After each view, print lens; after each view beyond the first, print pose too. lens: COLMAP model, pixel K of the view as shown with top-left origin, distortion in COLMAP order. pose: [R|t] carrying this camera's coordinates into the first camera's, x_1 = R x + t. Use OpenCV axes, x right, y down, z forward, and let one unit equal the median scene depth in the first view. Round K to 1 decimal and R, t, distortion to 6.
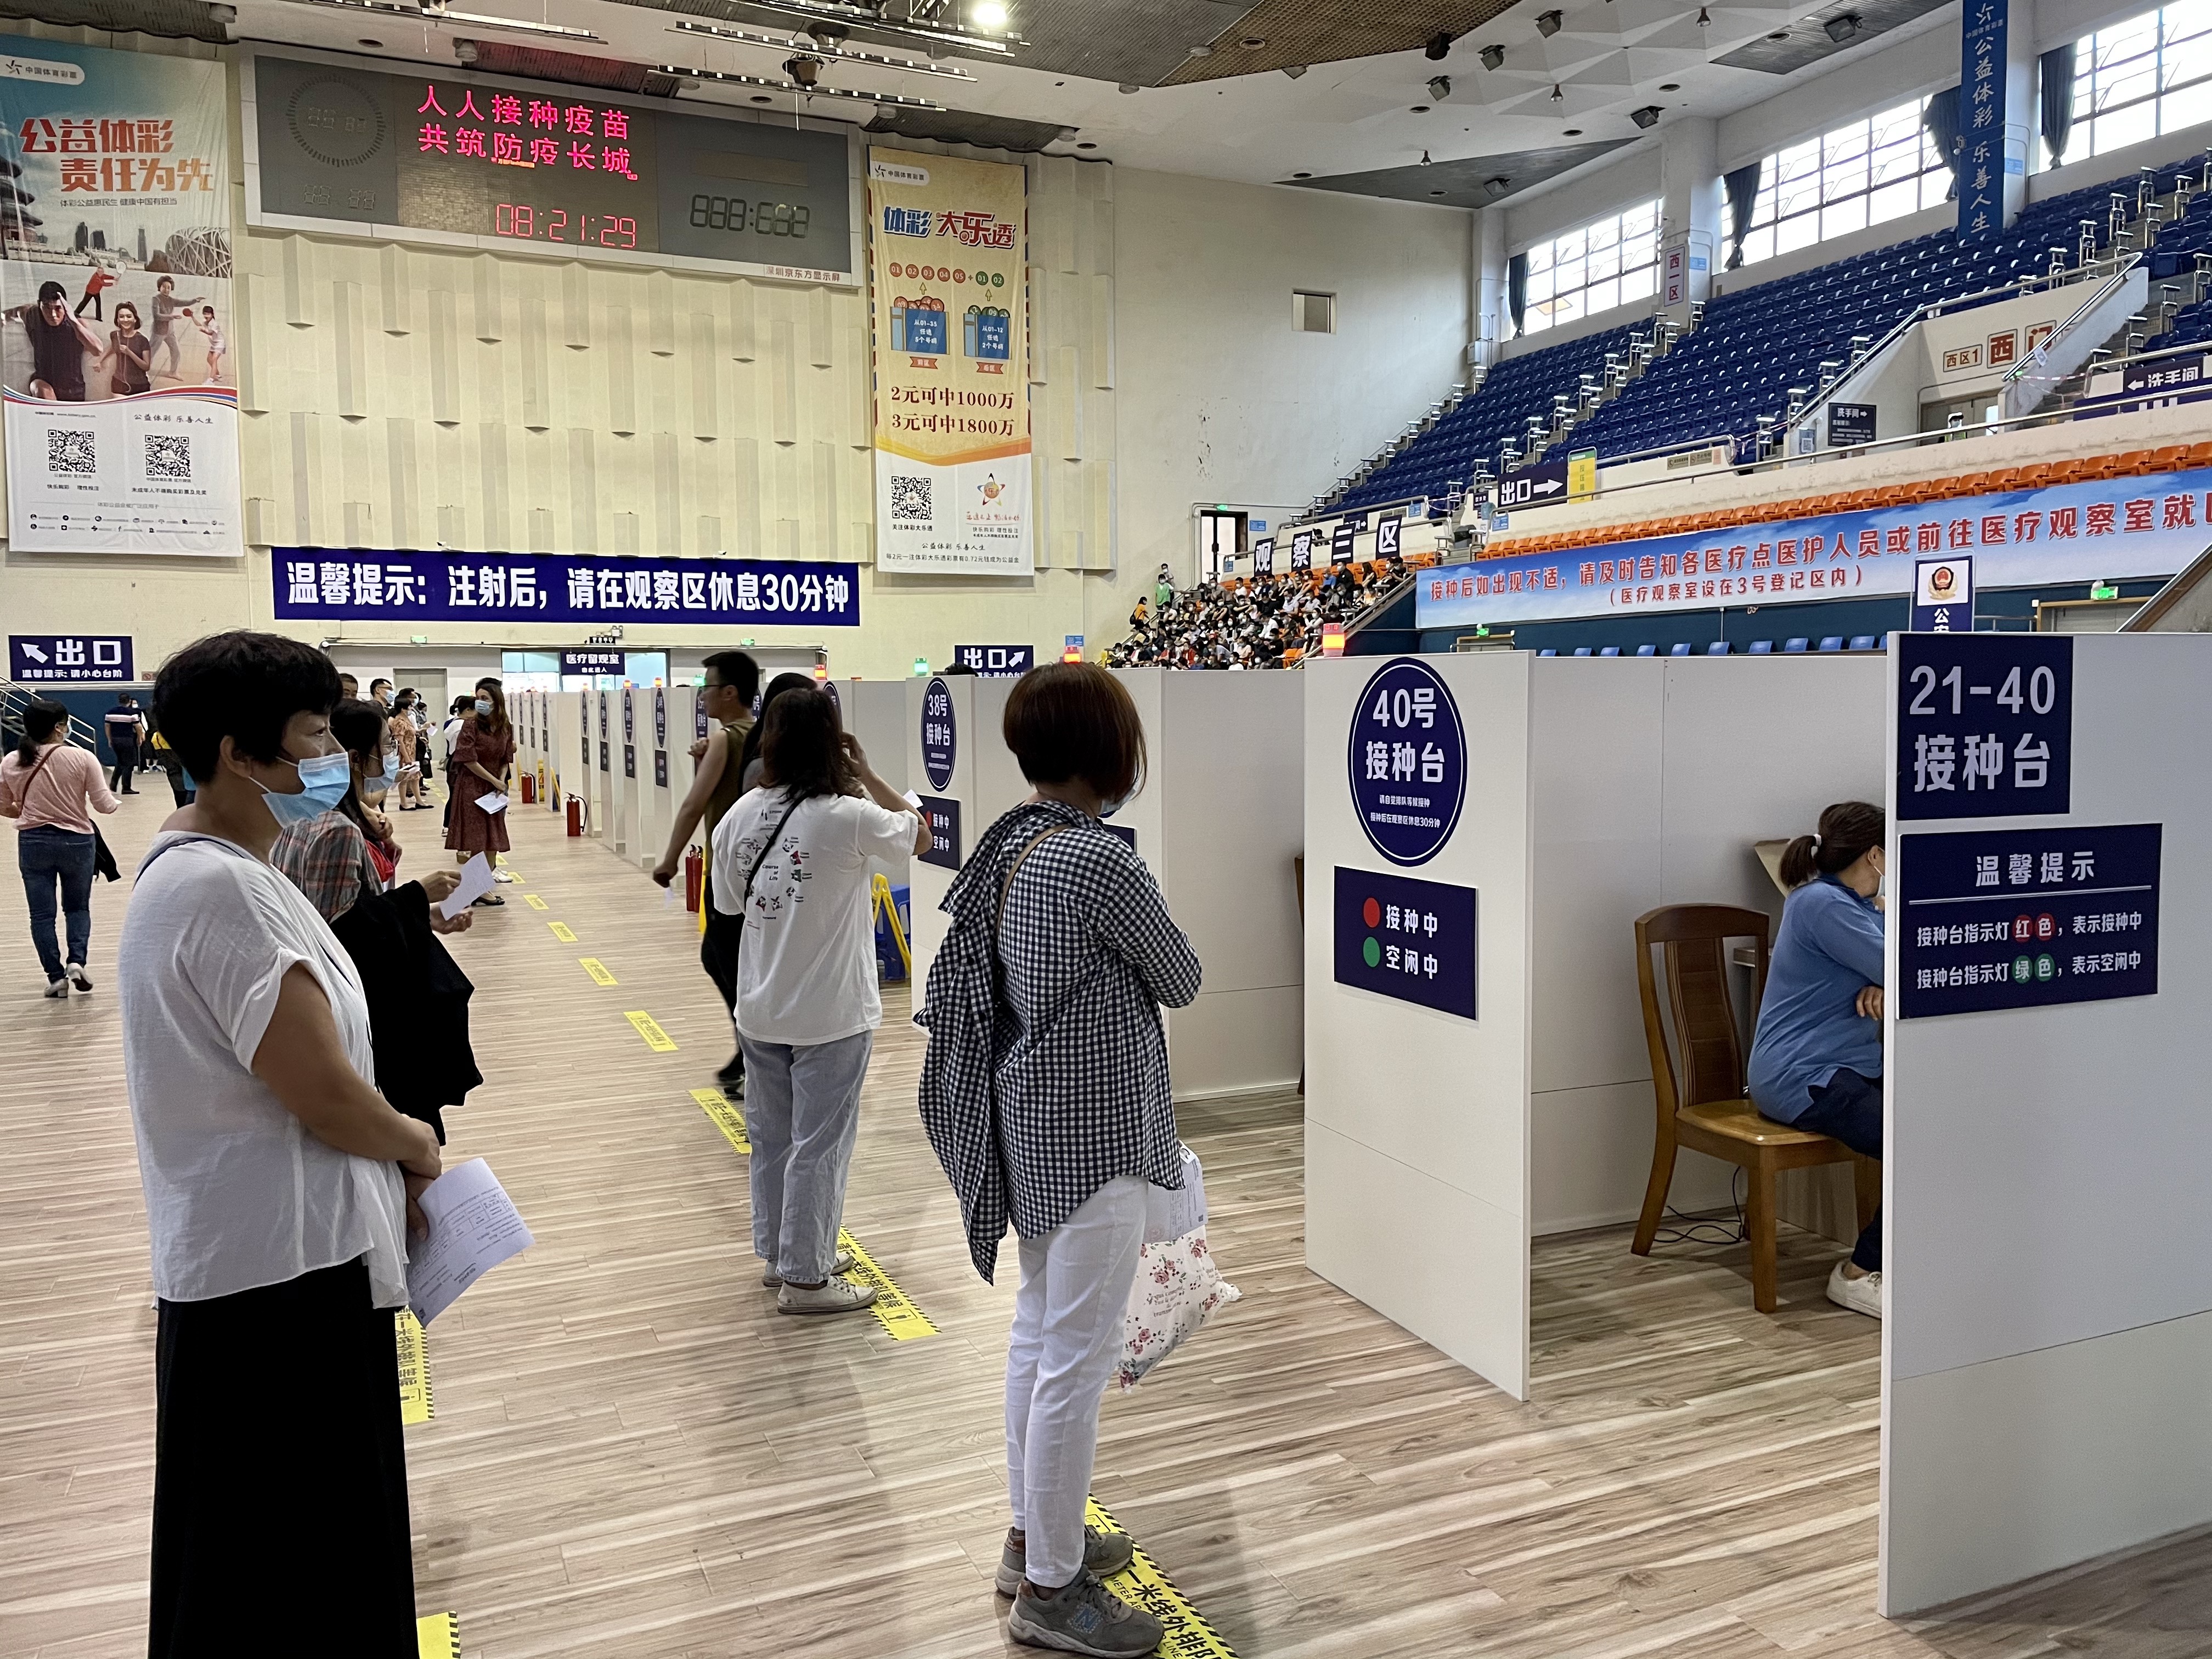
lens RADIAL K [[1695.6, 0, 1102.0], [0, 1695.6, 850.4], [0, 0, 1]] dist [0.058474, -0.088694]
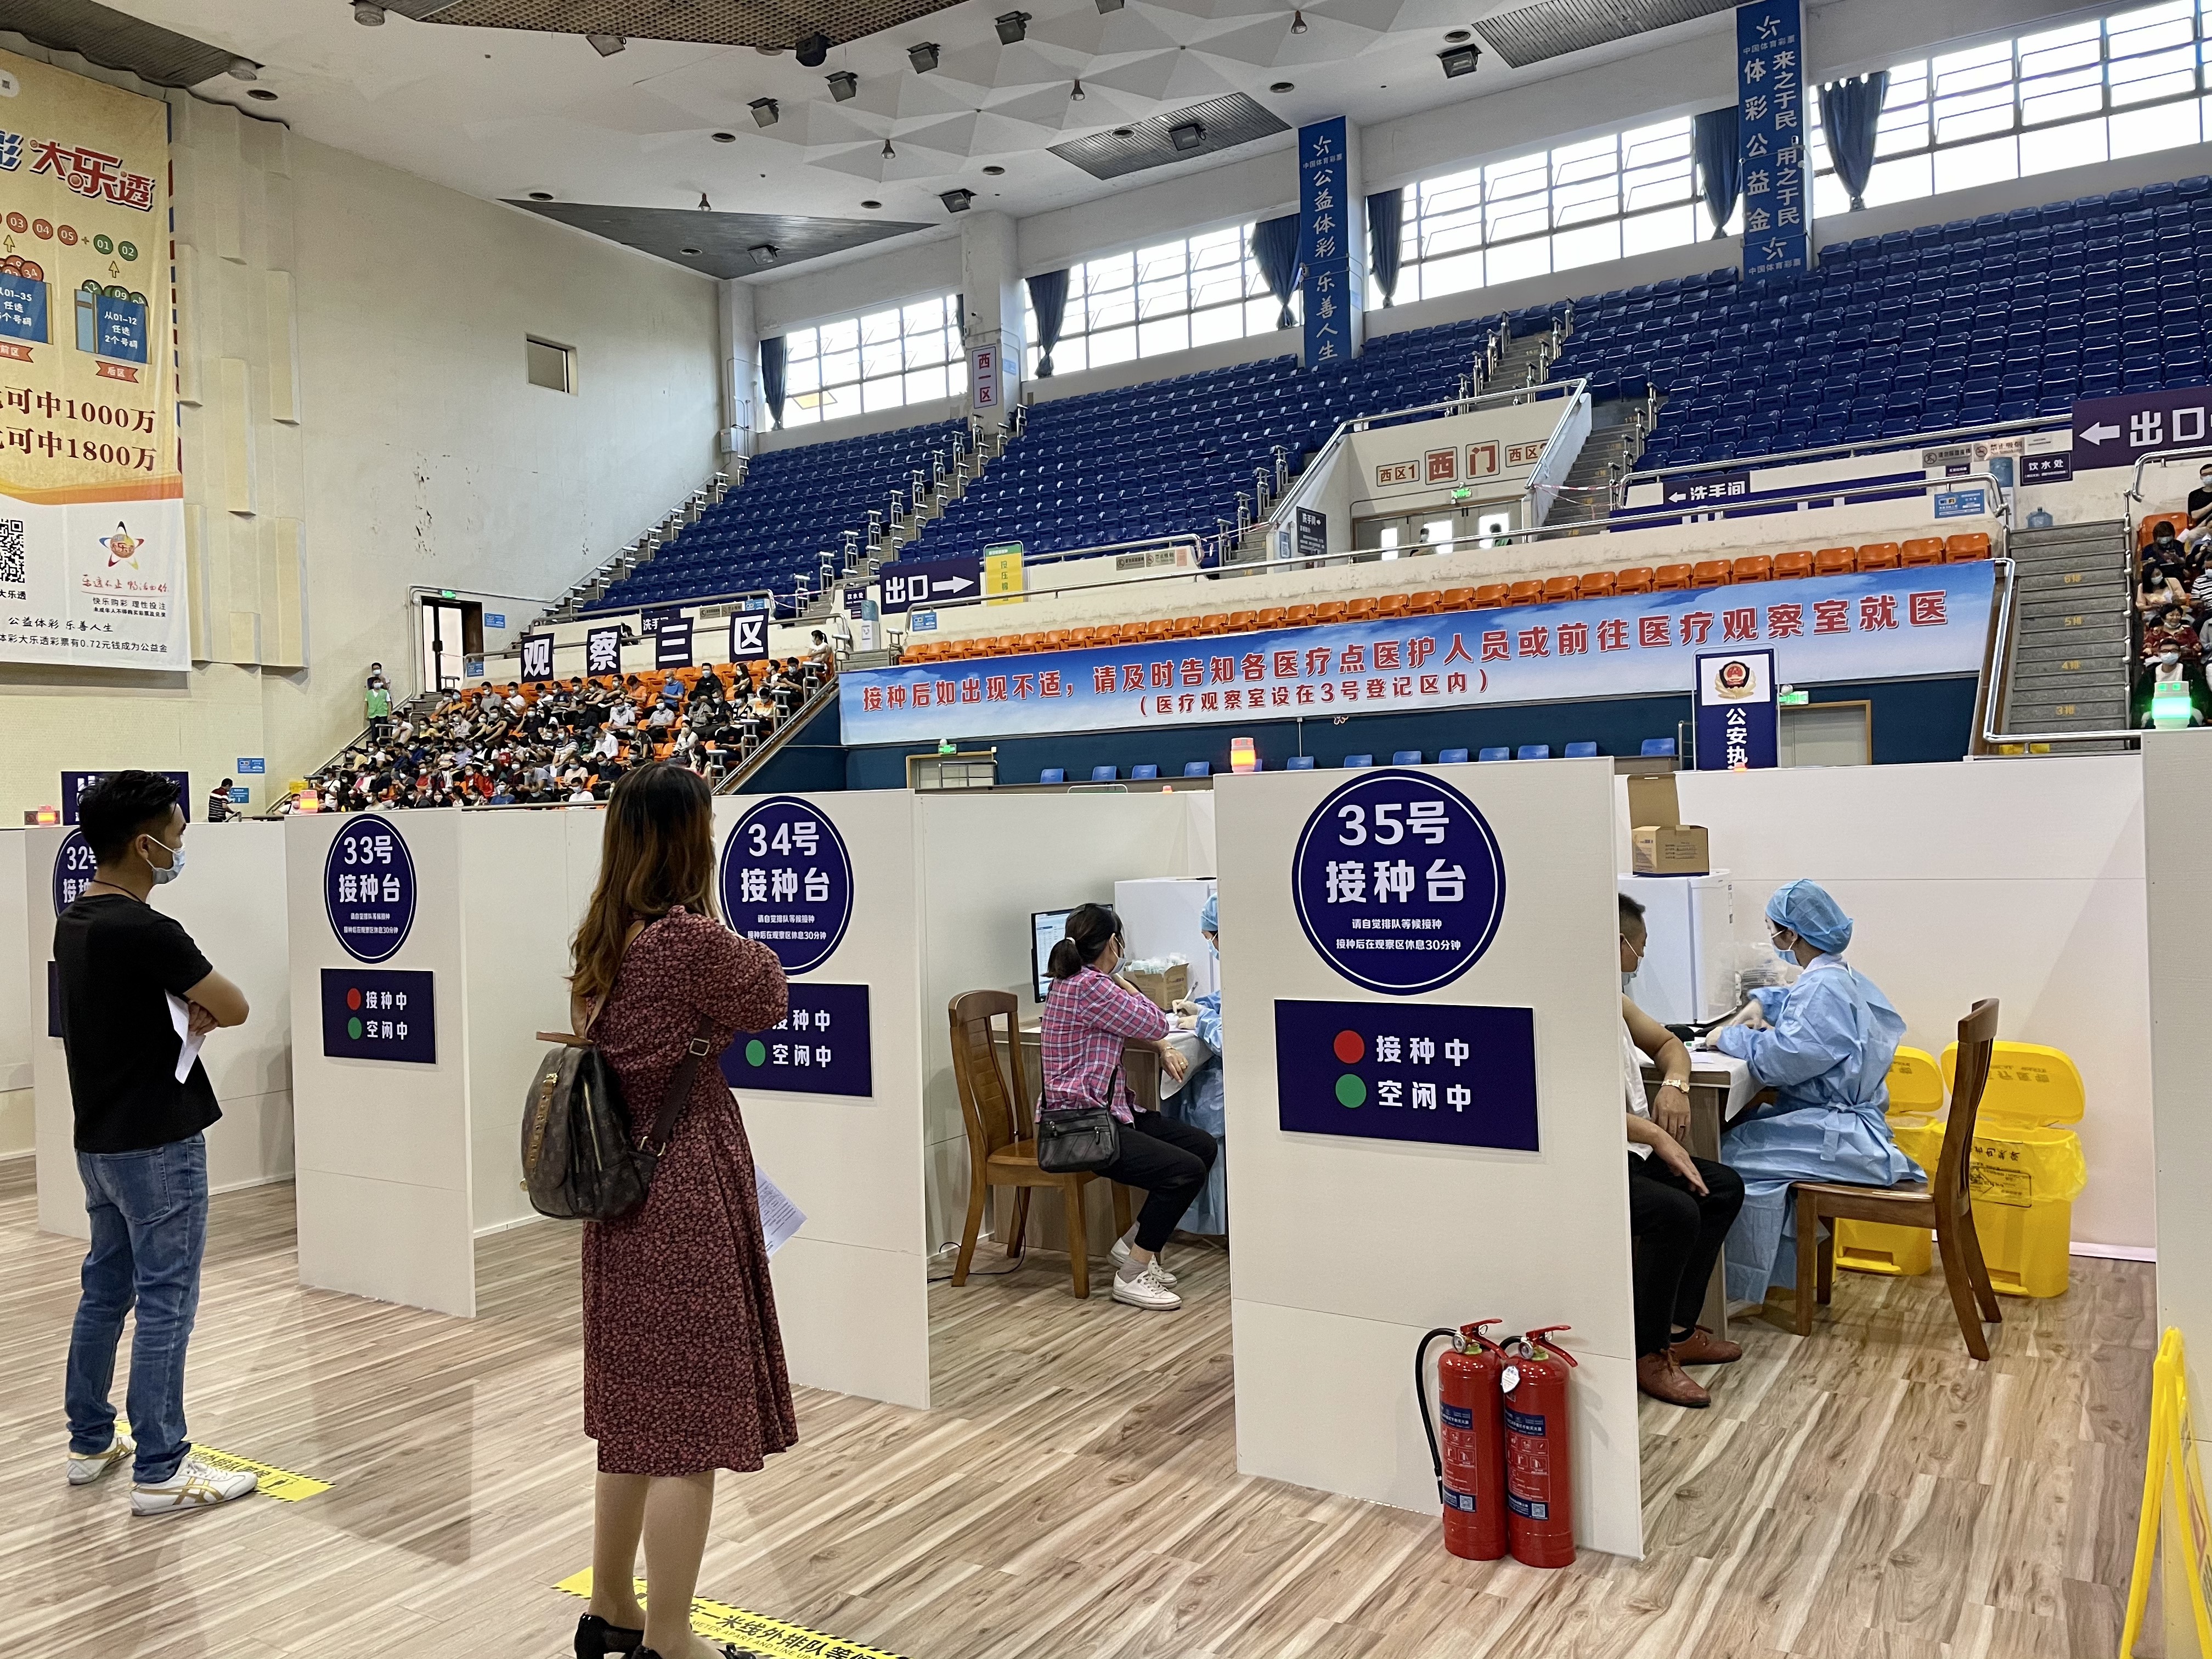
lens RADIAL K [[1695.6, 0, 1159.3], [0, 1695.6, 845.6], [0, 0, 1]] dist [0.058474, -0.088694]
pose [[0.823441, -0.024182, 0.566887, -0.130923], [0.073394, 0.995237, -0.064155, -0.019916], [-0.562635, 0.094434, 0.821294, 0.242780]]
